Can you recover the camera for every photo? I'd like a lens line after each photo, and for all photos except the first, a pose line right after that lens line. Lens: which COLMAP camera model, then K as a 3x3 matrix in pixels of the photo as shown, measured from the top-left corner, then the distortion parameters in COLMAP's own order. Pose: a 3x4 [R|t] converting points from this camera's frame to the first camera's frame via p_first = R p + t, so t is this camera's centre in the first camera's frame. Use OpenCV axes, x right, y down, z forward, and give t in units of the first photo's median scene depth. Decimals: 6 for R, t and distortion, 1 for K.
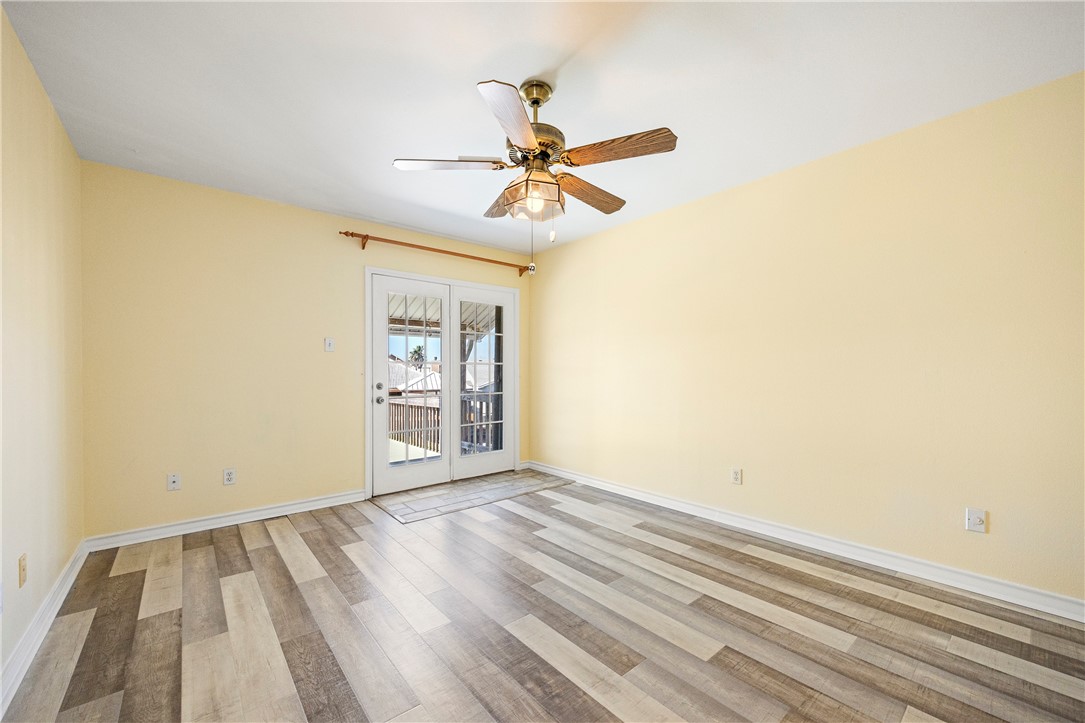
lens RADIAL K [[429.8, 0, 543.8], [0, 429.8, 366.7], [0, 0, 1]] dist [-0.000794, -0.000125]
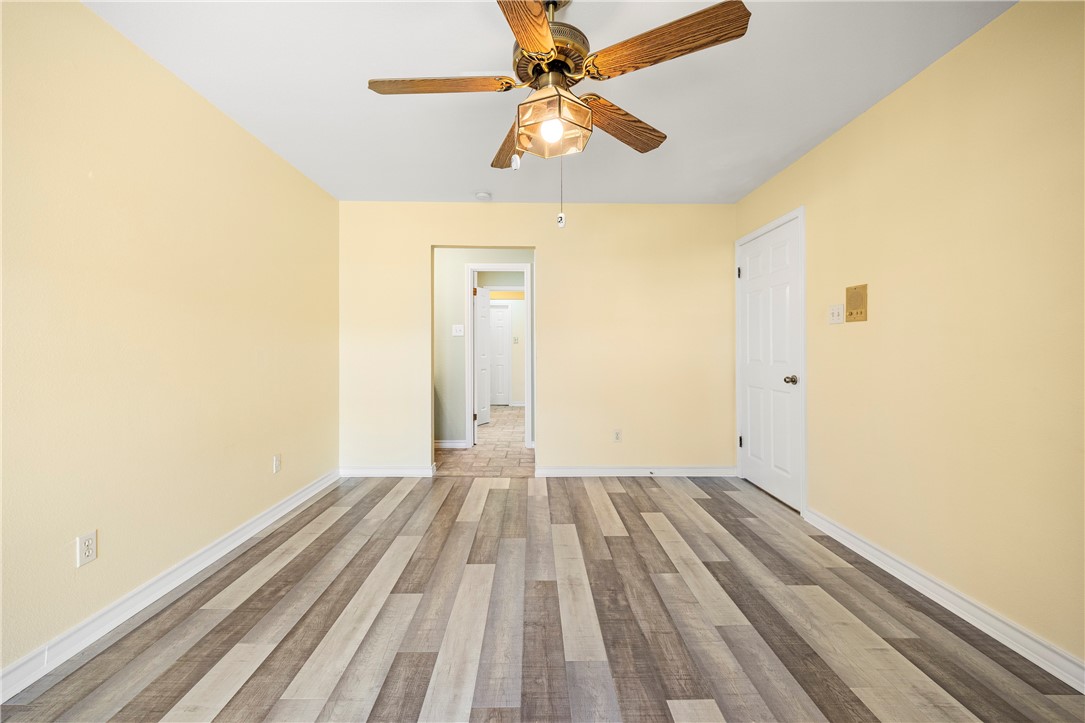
lens RADIAL K [[429.8, 0, 542.2], [0, 429.8, 356.3], [0, 0, 1]] dist [-0.000794, -0.000125]
pose [[-0.779105, -0.006624, 0.626858, -0.433702], [-0.005648, 0.999978, 0.003548, 0.020891], [-0.626868, -0.000776, -0.779125, 1.472623]]
